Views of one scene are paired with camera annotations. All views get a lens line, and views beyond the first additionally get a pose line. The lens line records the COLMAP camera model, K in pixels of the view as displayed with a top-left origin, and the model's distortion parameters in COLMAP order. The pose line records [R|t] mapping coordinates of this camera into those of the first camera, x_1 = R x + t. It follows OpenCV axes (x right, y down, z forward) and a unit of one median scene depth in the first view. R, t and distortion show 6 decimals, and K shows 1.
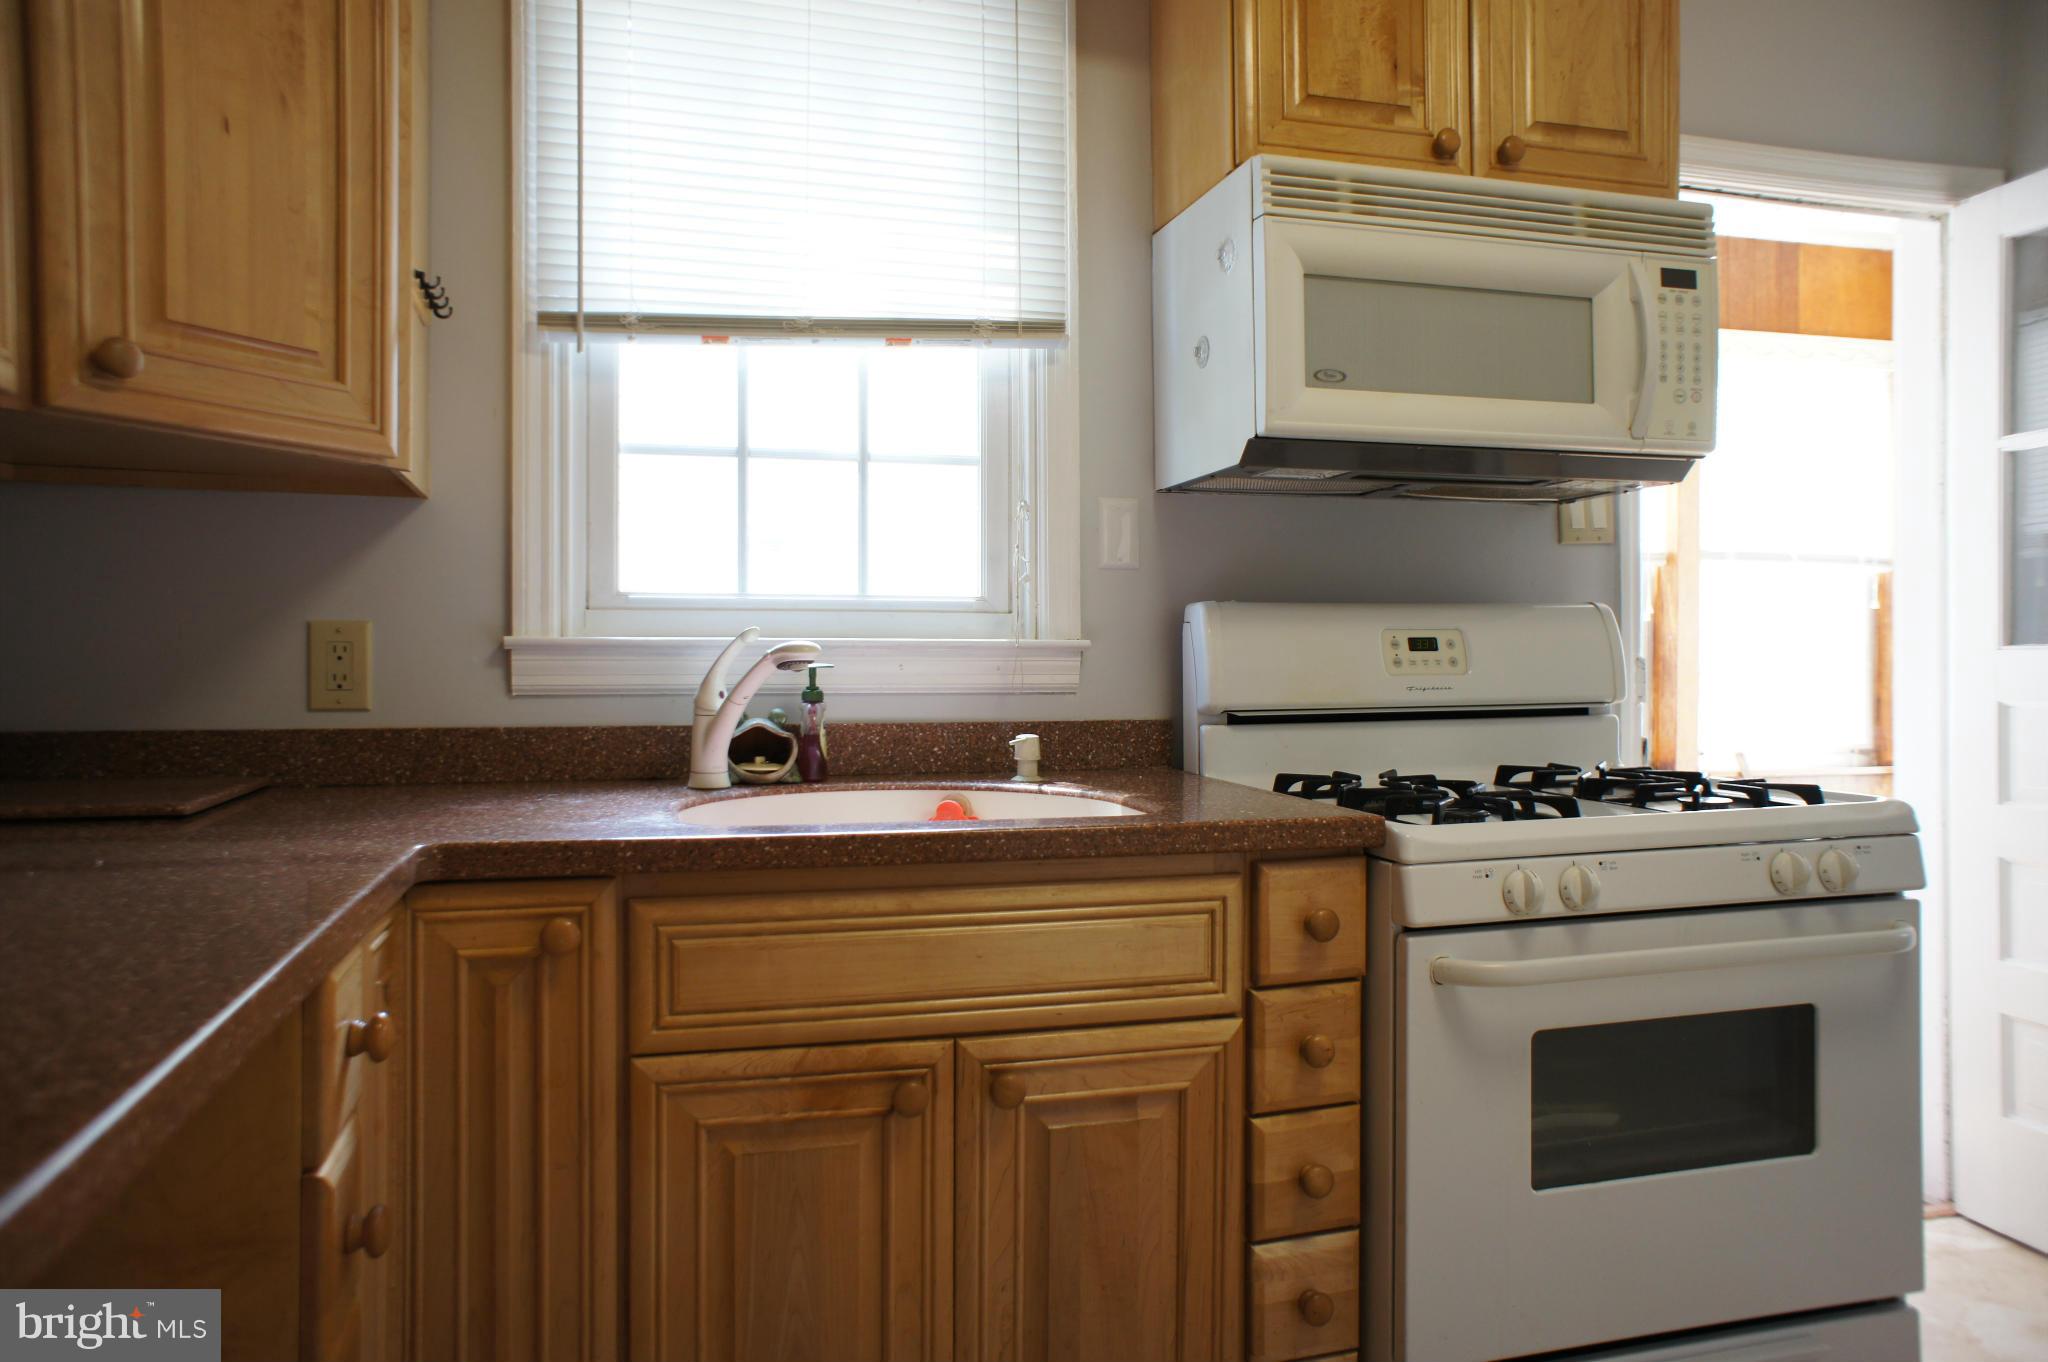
lens RADIAL K [[1380.9, 0, 1023.1], [0, 1380.9, 678.1], [0, 0, 1]] dist [-0.039073, 0.036414]
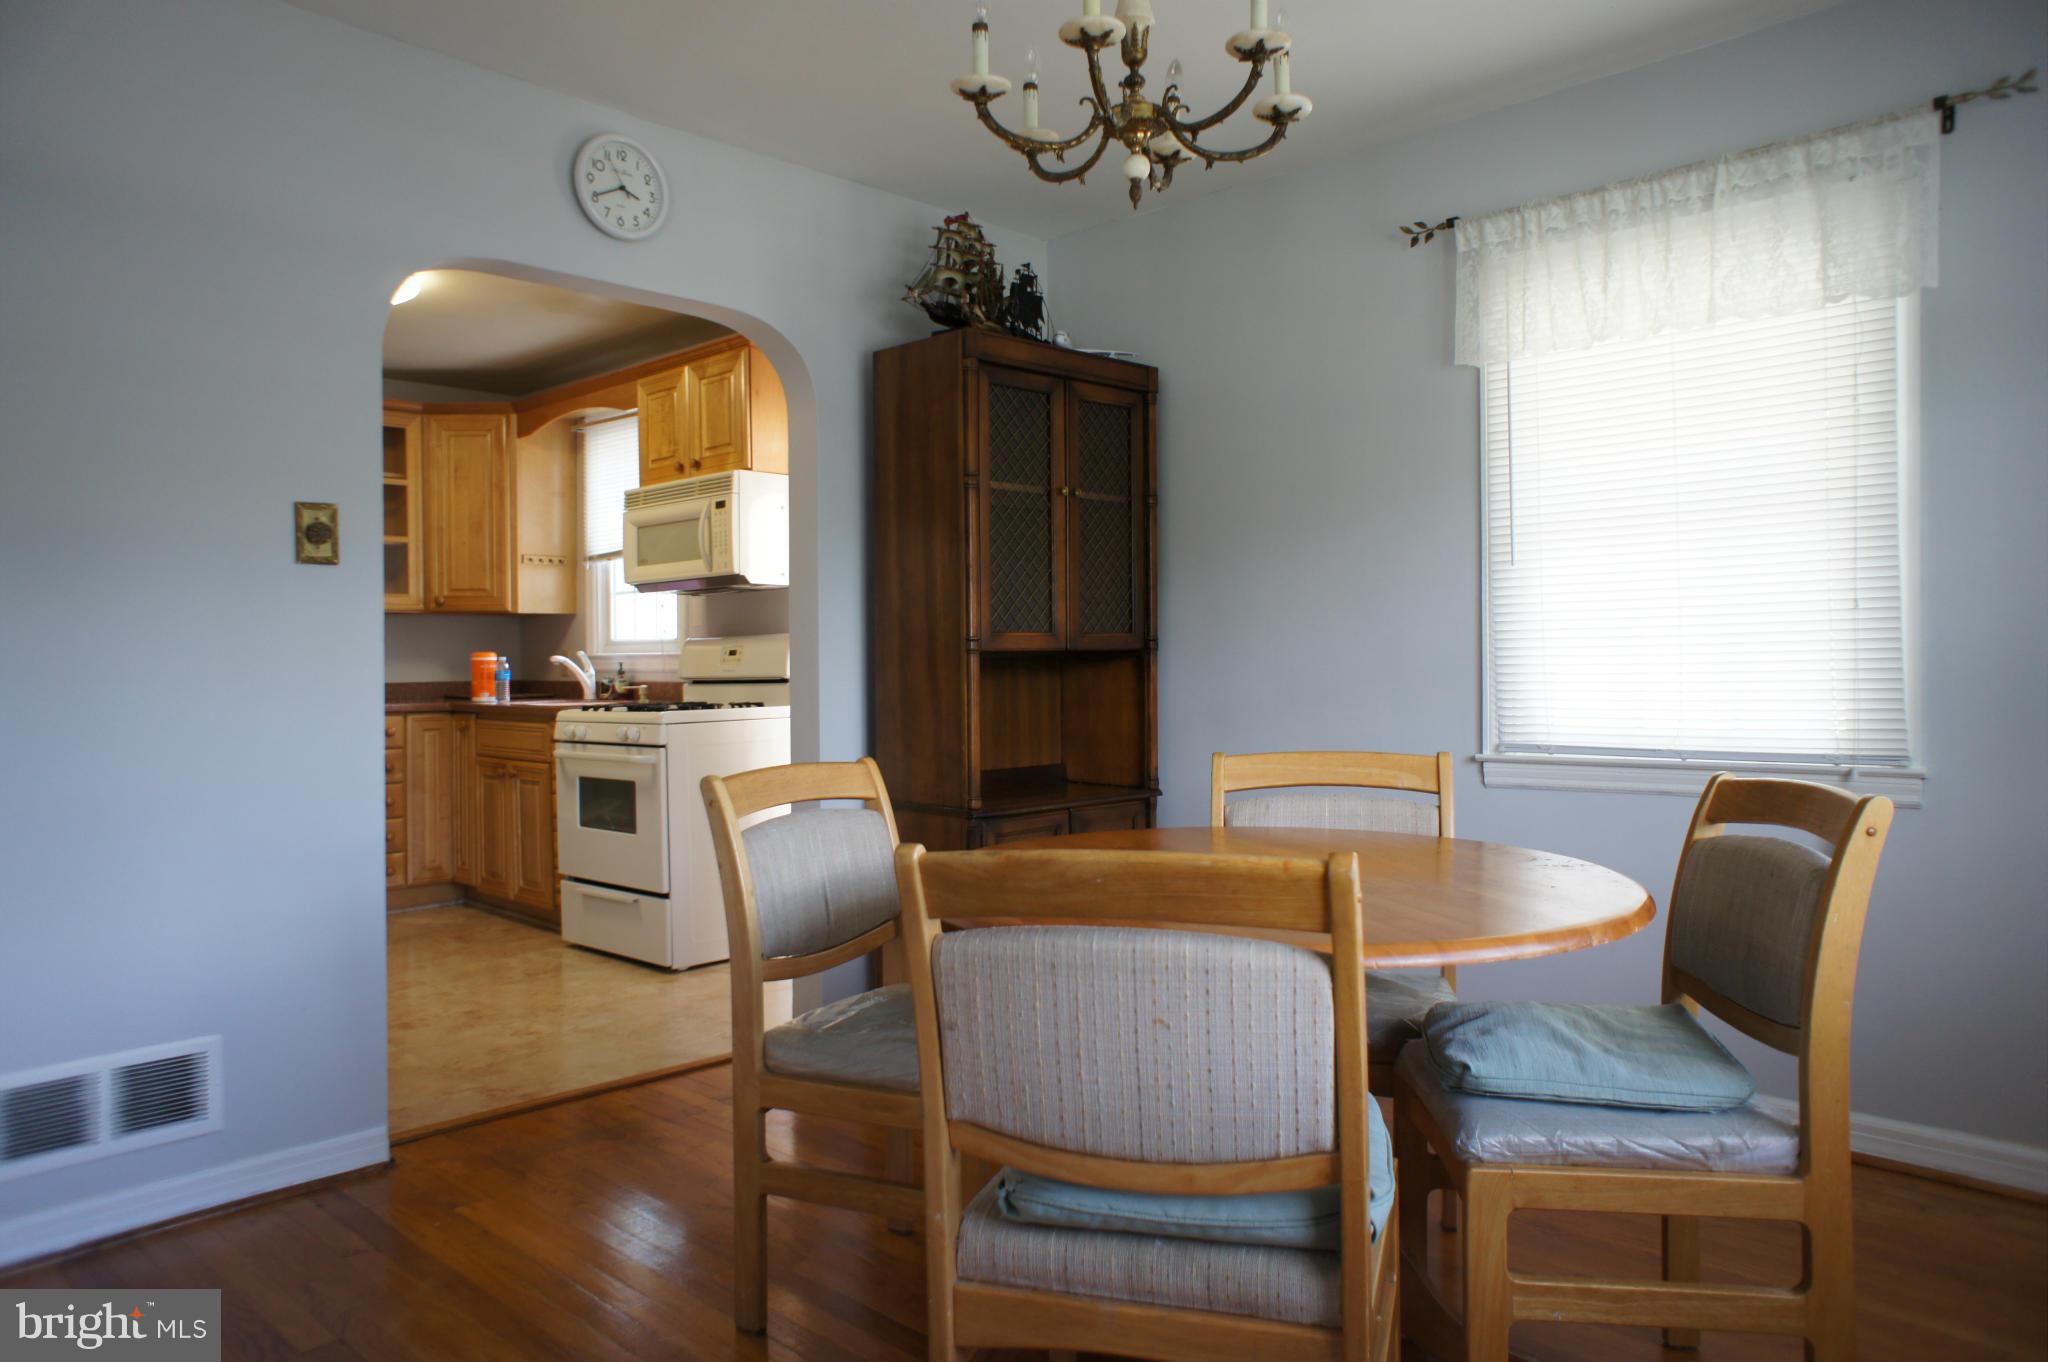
lens RADIAL K [[1380.9, 0, 1008.5], [0, 1380.9, 681.5], [0, 0, 1]] dist [-0.039073, 0.036414]
pose [[0.498027, 0.009822, -0.867106, 2.894609], [0.000011, 0.999936, 0.011333, -0.001108], [0.867162, -0.005653, 0.497995, 0.211797]]
